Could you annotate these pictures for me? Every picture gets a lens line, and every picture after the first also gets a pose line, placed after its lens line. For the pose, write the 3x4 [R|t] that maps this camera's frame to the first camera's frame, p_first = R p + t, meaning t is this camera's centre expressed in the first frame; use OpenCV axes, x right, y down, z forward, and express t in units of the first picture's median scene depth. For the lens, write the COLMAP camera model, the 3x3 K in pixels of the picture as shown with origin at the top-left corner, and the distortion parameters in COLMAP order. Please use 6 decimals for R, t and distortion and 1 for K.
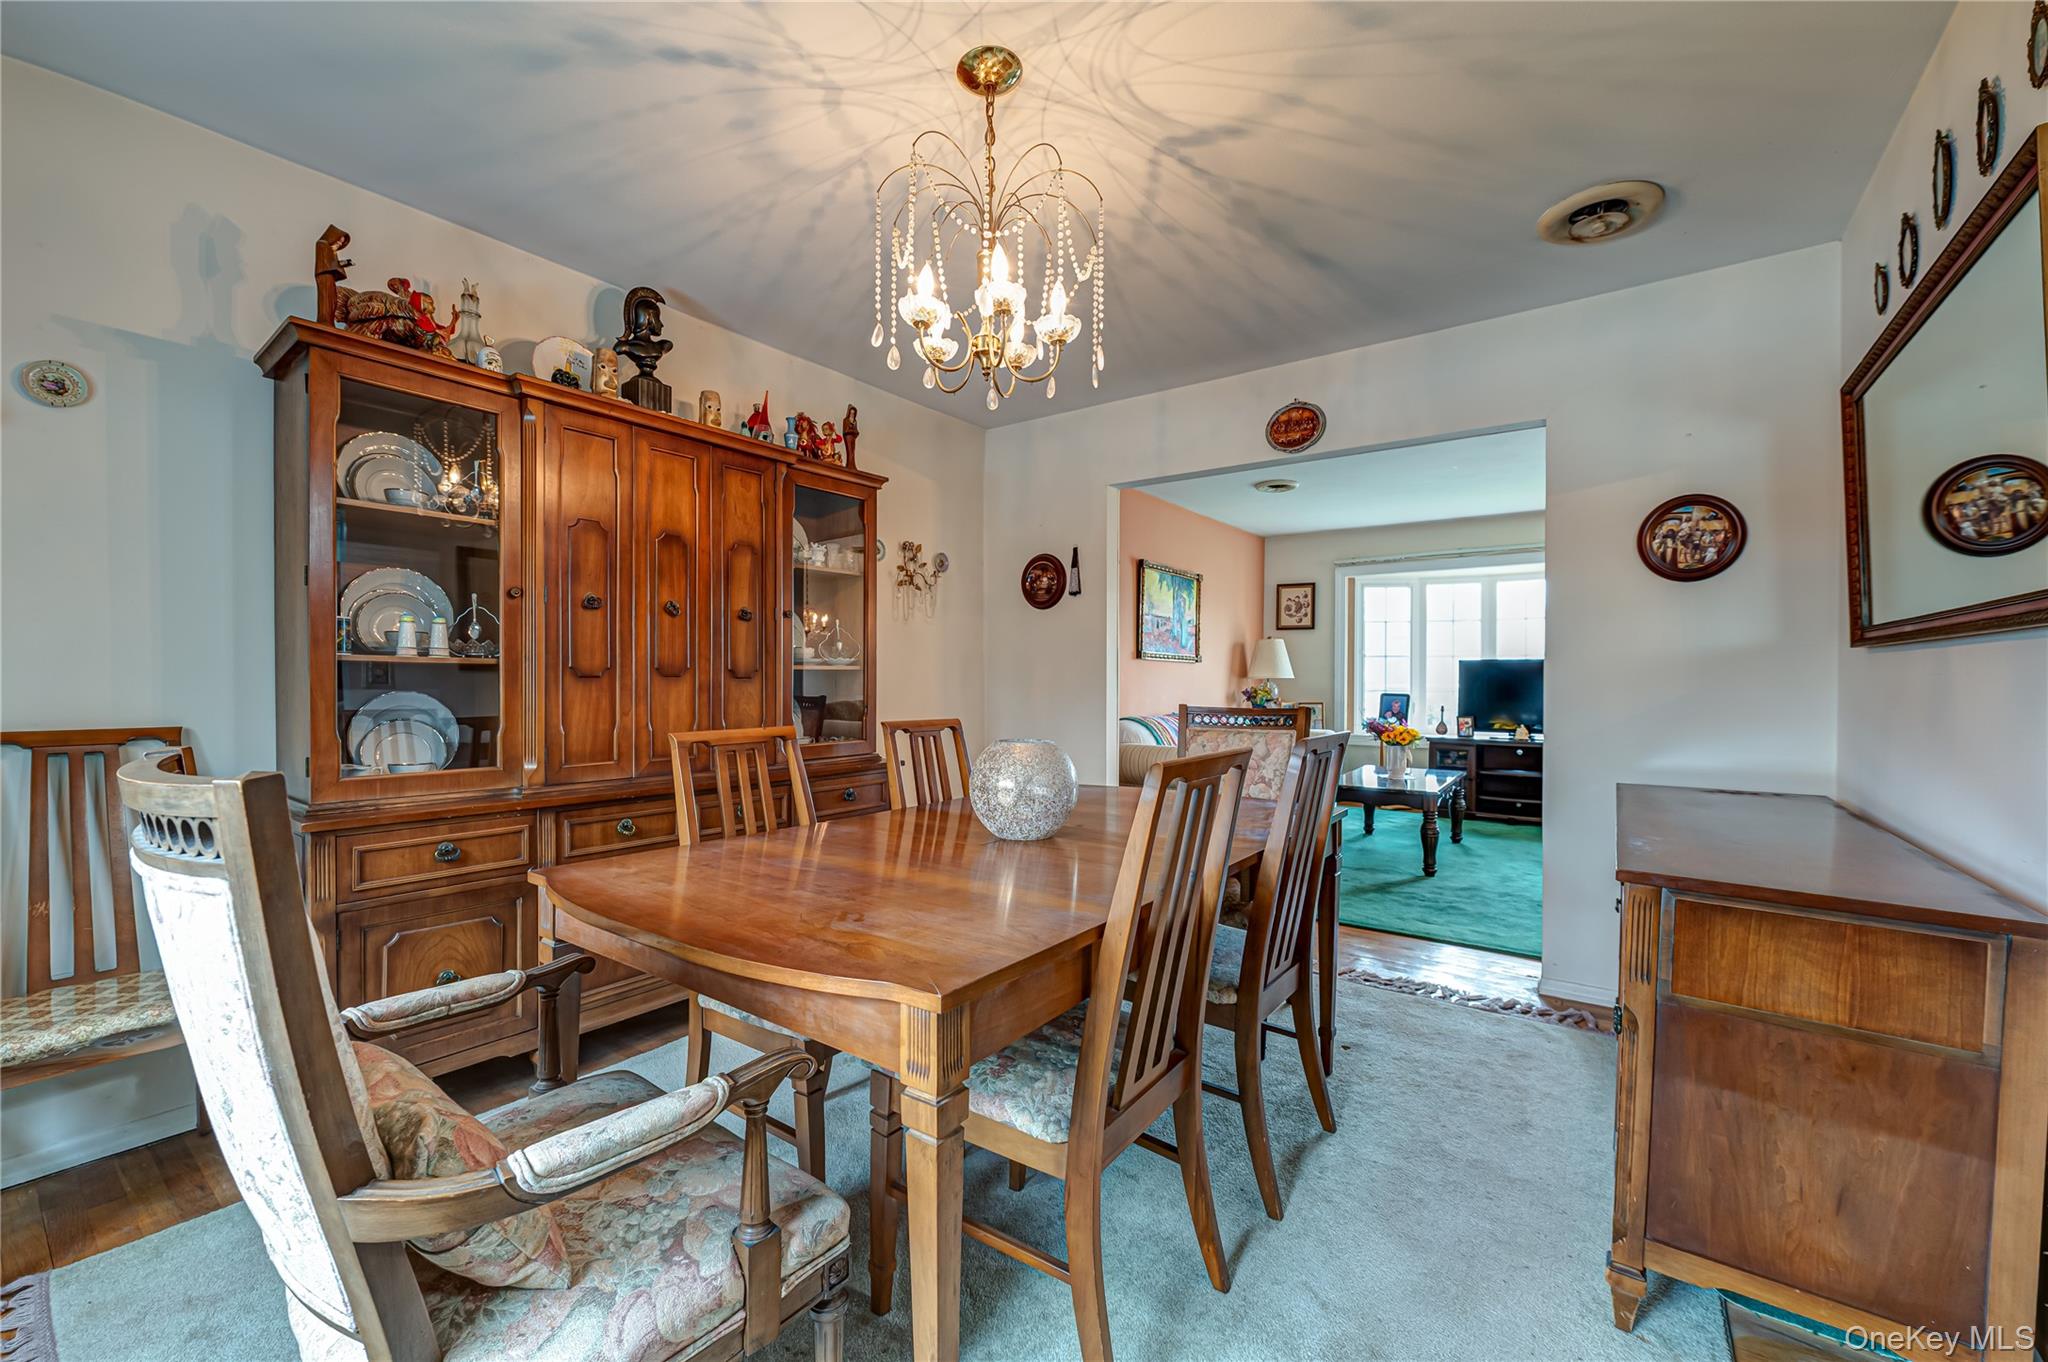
lens RADIAL K [[804.9, 0, 1009.5], [0, 804.9, 684.4], [0, 0, 1]] dist [-0.004336, -0.001240]
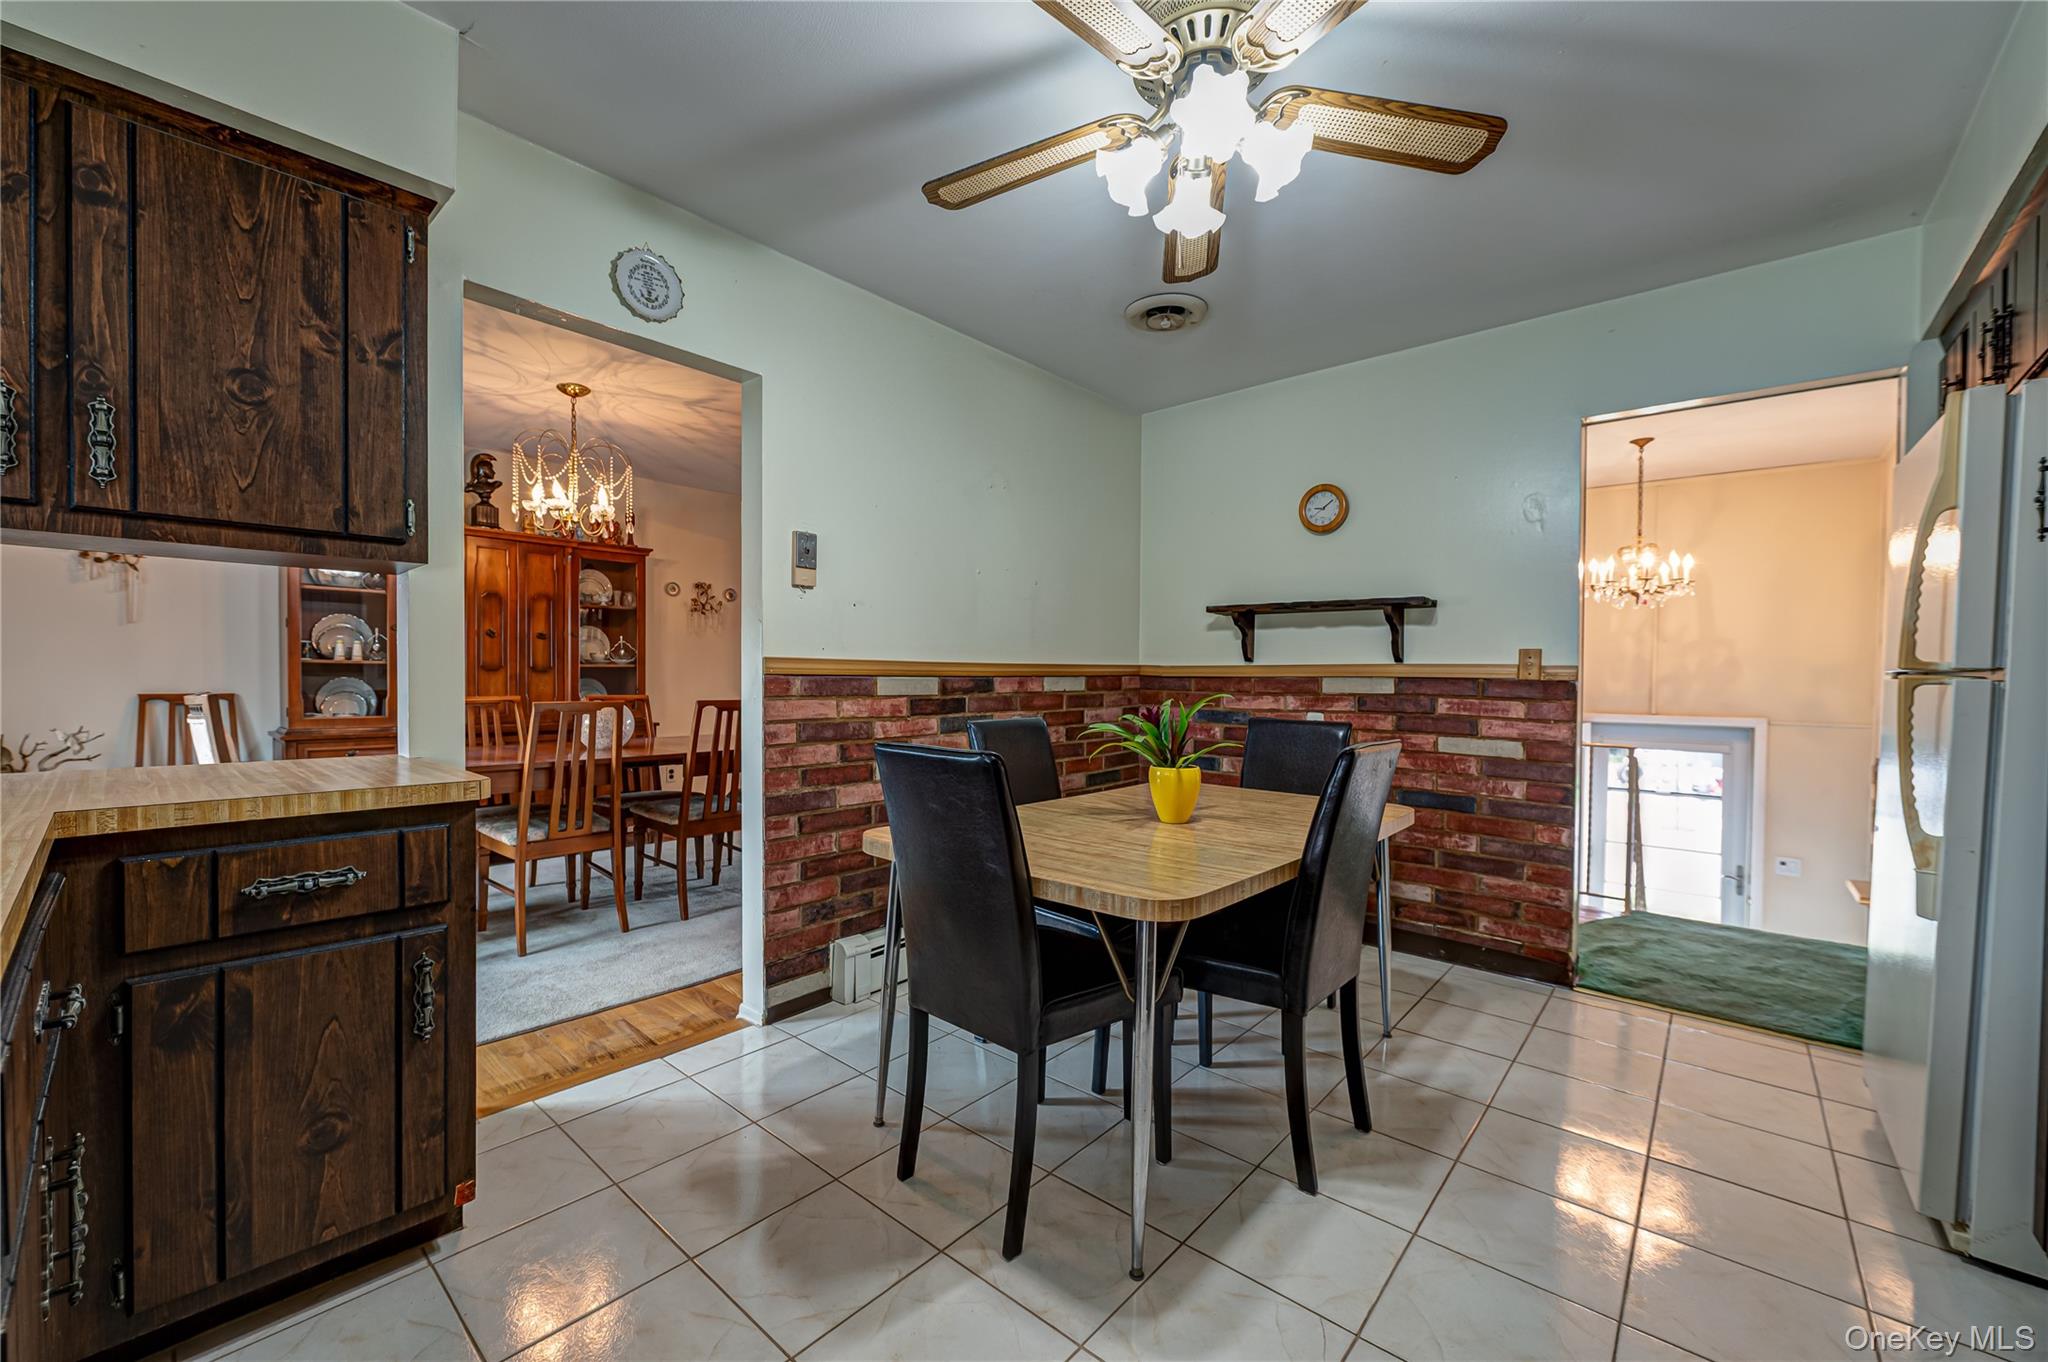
lens RADIAL K [[804.9, 0, 1023.4], [0, 804.9, 689.3], [0, 0, 1]] dist [-0.004336, -0.001240]
pose [[0.996905, 0.005423, -0.078422, 0.920691], [-0.004421, 0.999906, 0.012948, 0.004143], [0.078485, -0.012561, 0.996836, -0.721755]]
